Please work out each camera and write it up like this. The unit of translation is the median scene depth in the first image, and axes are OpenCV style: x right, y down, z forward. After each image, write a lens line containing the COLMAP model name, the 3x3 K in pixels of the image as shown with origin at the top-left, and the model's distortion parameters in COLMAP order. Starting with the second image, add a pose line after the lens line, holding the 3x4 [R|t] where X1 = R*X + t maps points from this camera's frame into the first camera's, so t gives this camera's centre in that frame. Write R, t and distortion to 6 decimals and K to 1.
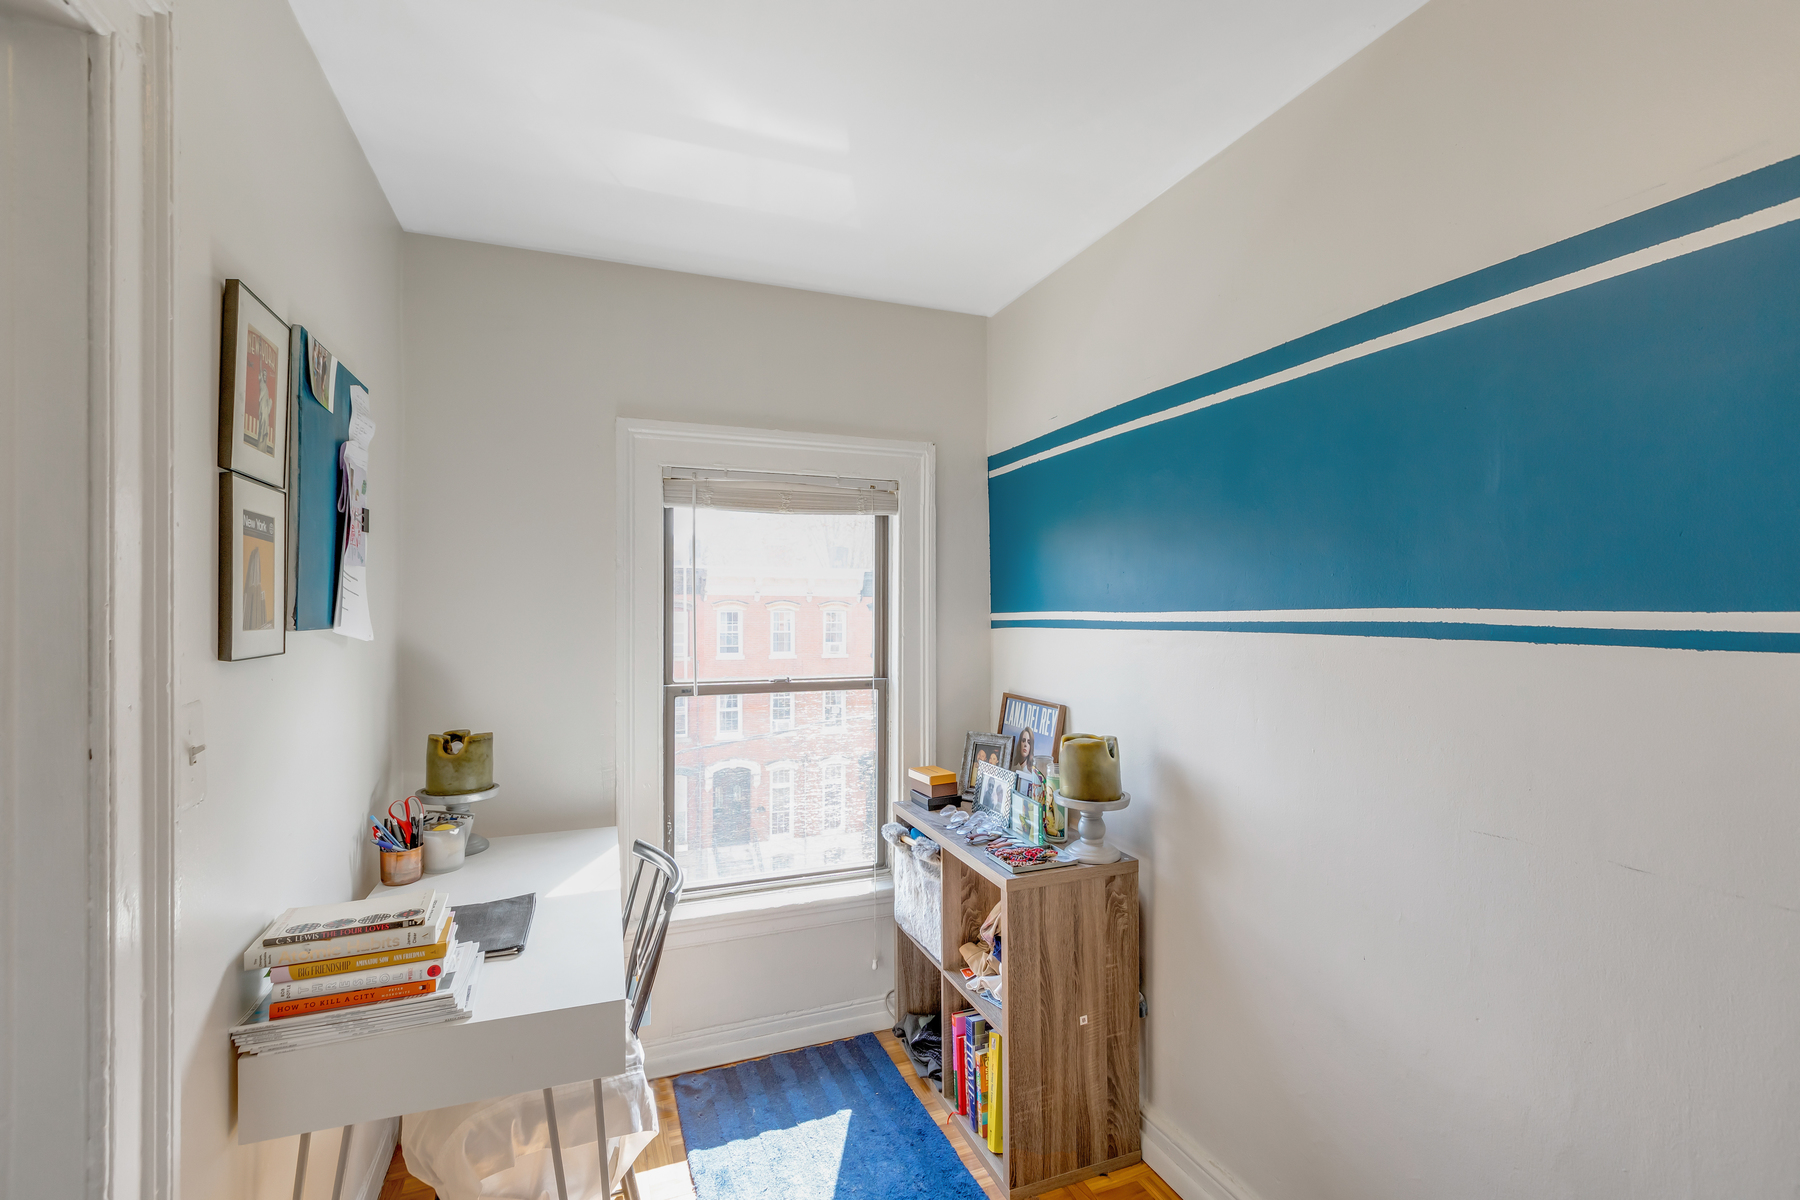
lens RADIAL K [[847.9, 0, 900.0], [0, 847.9, 600.0], [0, 0, 1]] dist [-0.004572, -0.000845]
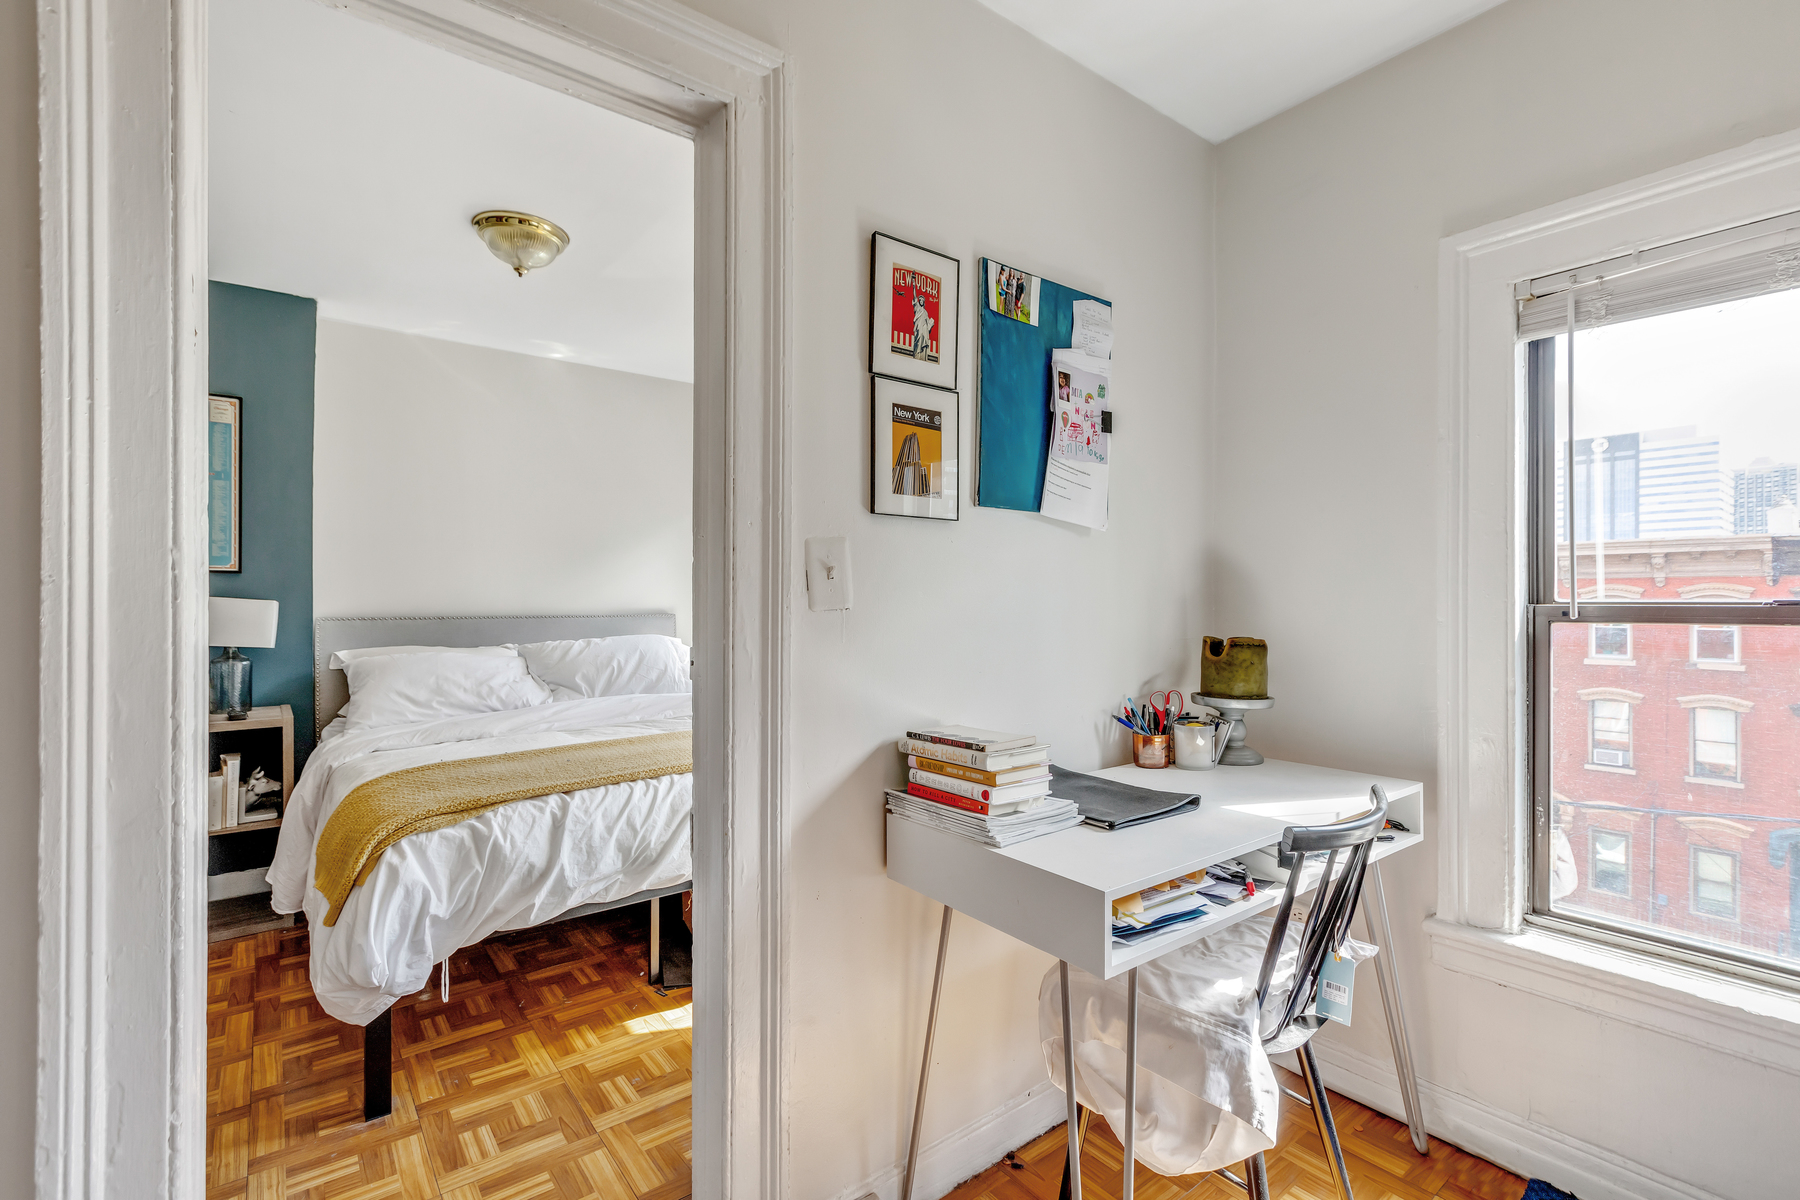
lens RADIAL K [[815.0, 0, 896.4], [0, 815.0, 612.2], [0, 0, 1]] dist [-0.000816, -0.000218]
pose [[0.241105, 0.003641, -0.970492, 0.435878], [-0.007147, 0.999973, 0.001976, 0.201621], [0.970473, 0.006459, 0.241125, 0.634337]]
